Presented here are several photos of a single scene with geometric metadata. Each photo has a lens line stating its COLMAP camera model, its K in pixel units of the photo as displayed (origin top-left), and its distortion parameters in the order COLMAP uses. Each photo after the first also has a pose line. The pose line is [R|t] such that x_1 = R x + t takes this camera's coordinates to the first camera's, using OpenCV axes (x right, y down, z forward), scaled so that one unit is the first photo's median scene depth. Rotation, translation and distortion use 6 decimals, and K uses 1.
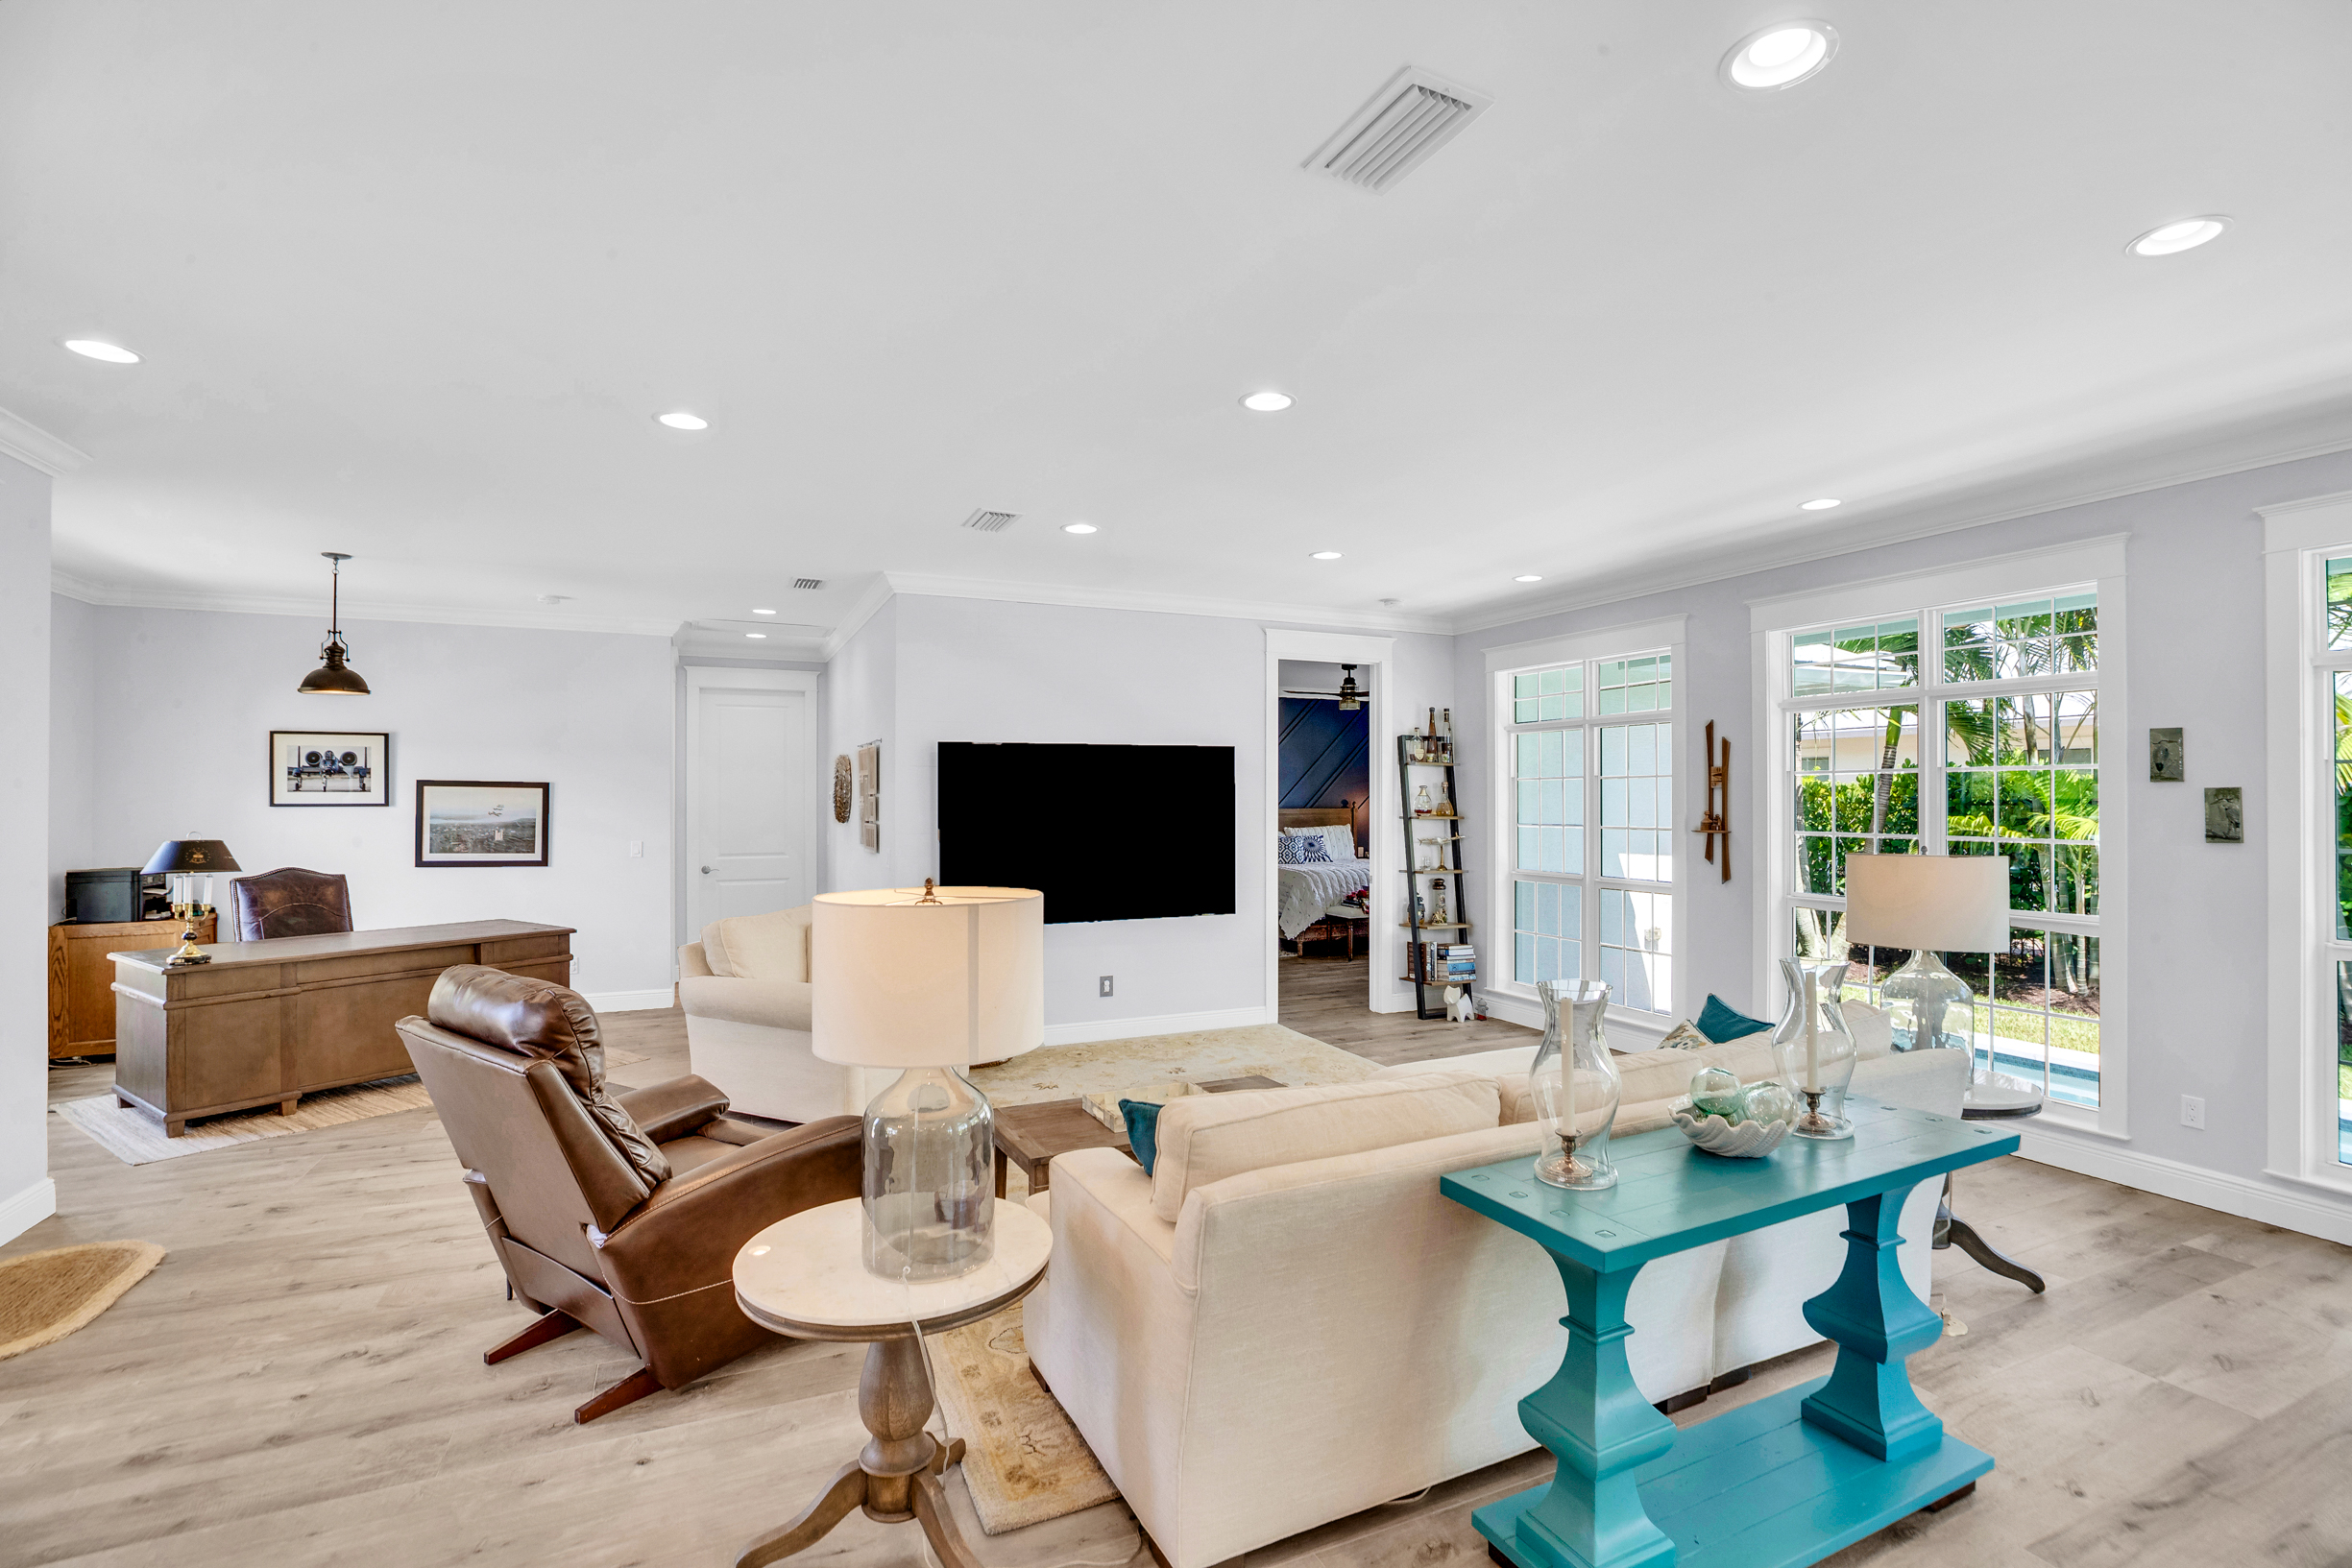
lens RADIAL K [[1080.3, 0, 1200.4], [0, 1080.3, 790.0], [0, 0, 1]] dist [-0.042836, 0.011738]
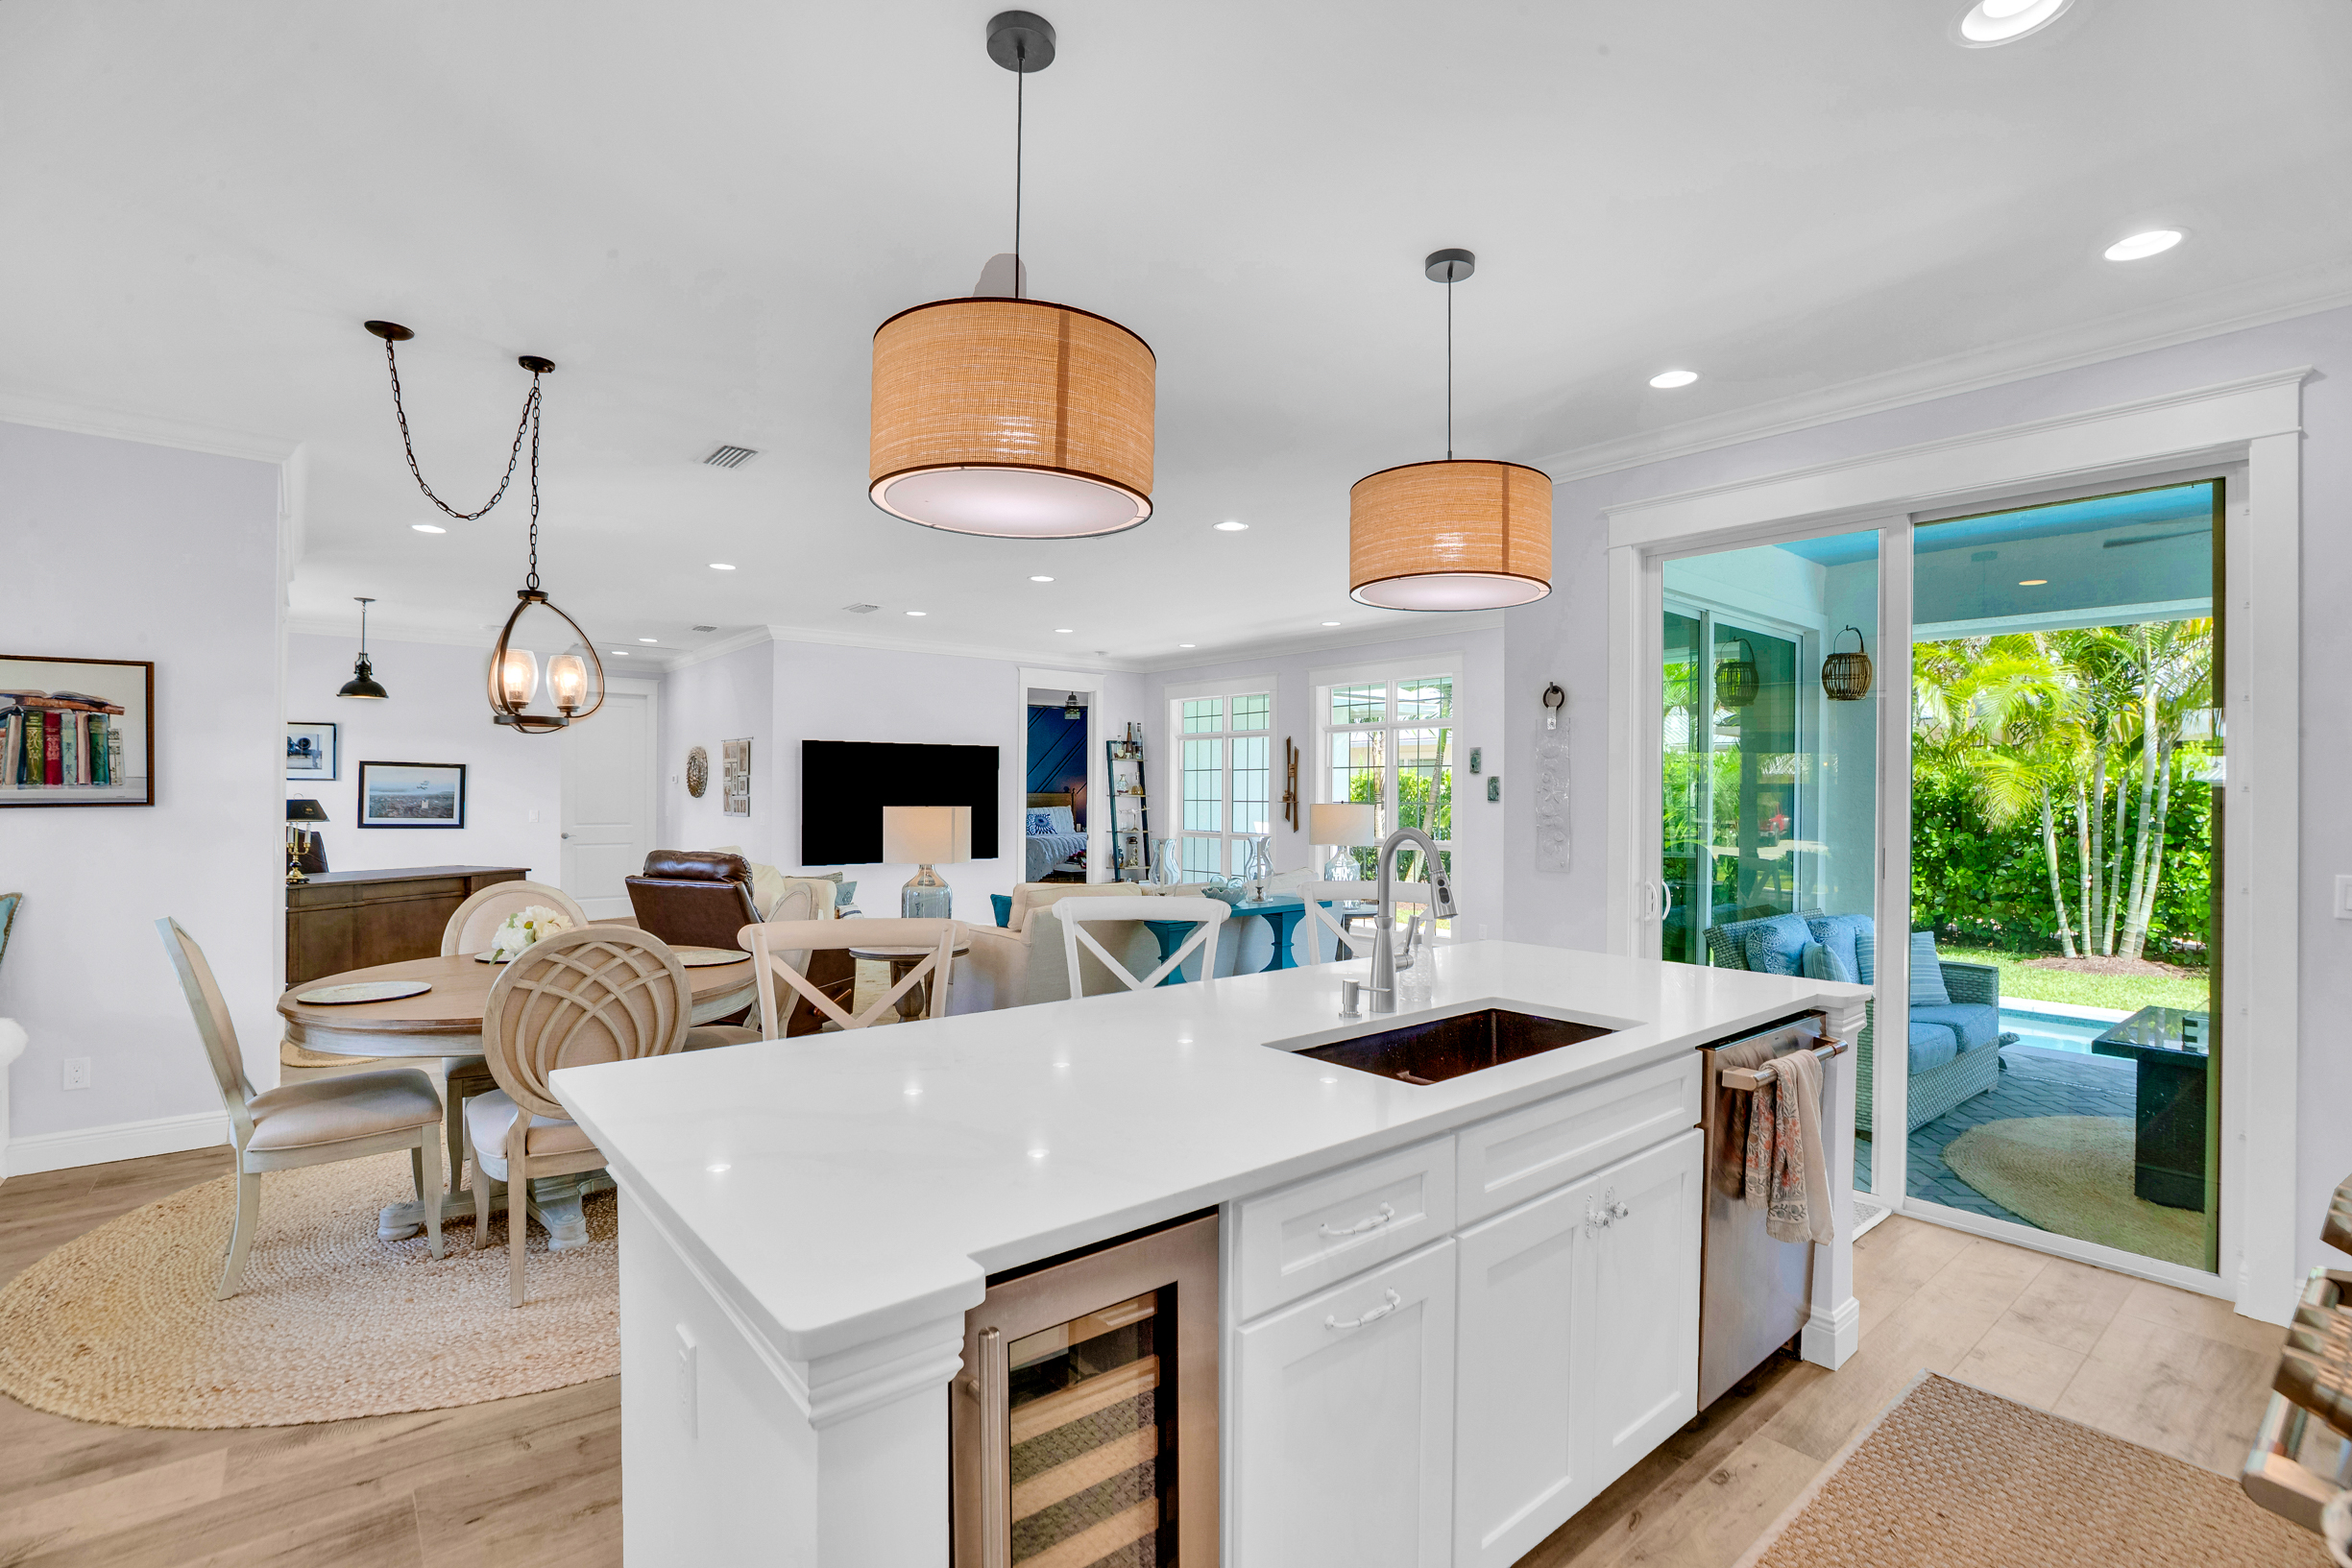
lens RADIAL K [[1080.3, 0, 1195.5], [0, 1080.3, 796.9], [0, 0, 1]] dist [-0.042836, 0.011738]
pose [[0.966385, 0.006570, 0.257015, -0.084789], [-0.009356, 0.999910, 0.009616, 0.012499], [-0.256928, -0.011698, 0.966360, -0.494043]]
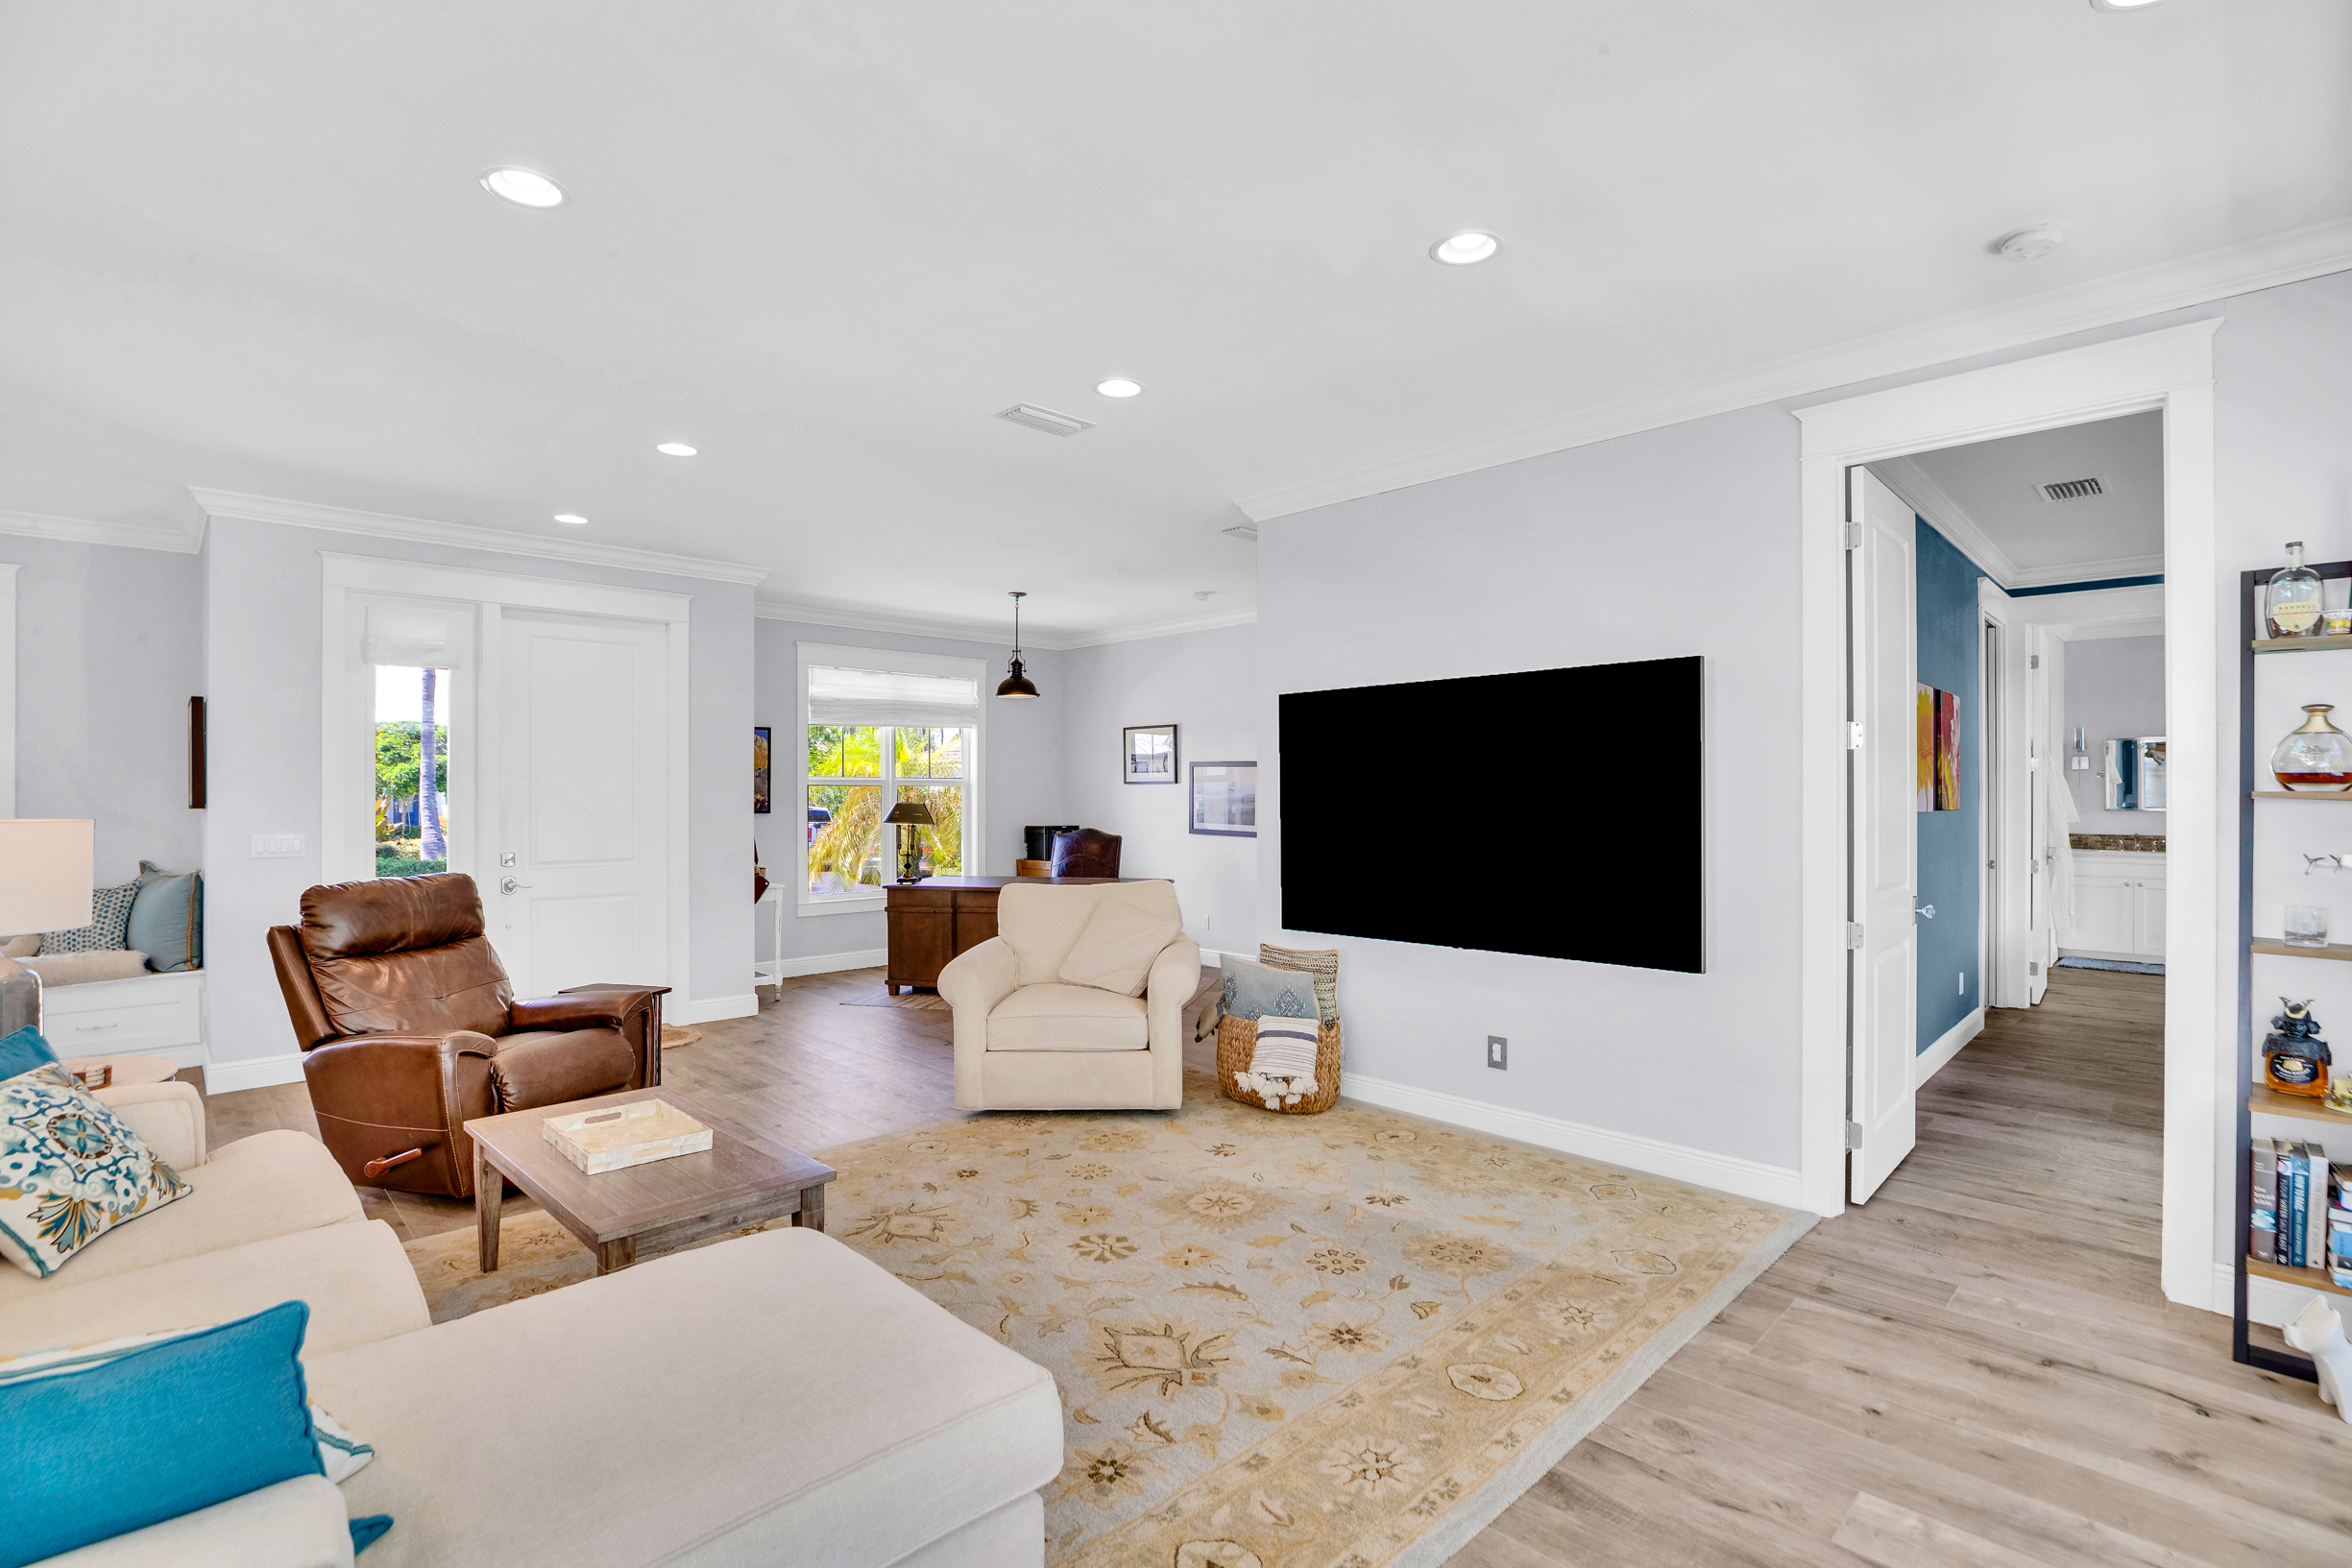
lens RADIAL K [[1080.3, 0, 1190.9], [0, 1080.3, 793.5], [0, 0, 1]] dist [-0.042836, 0.011738]
pose [[0.348886, -0.000011, -0.937165, 0.413088], [0.008396, 0.999960, 0.003114, 0.022002], [0.937127, -0.008955, 0.348872, 0.556524]]
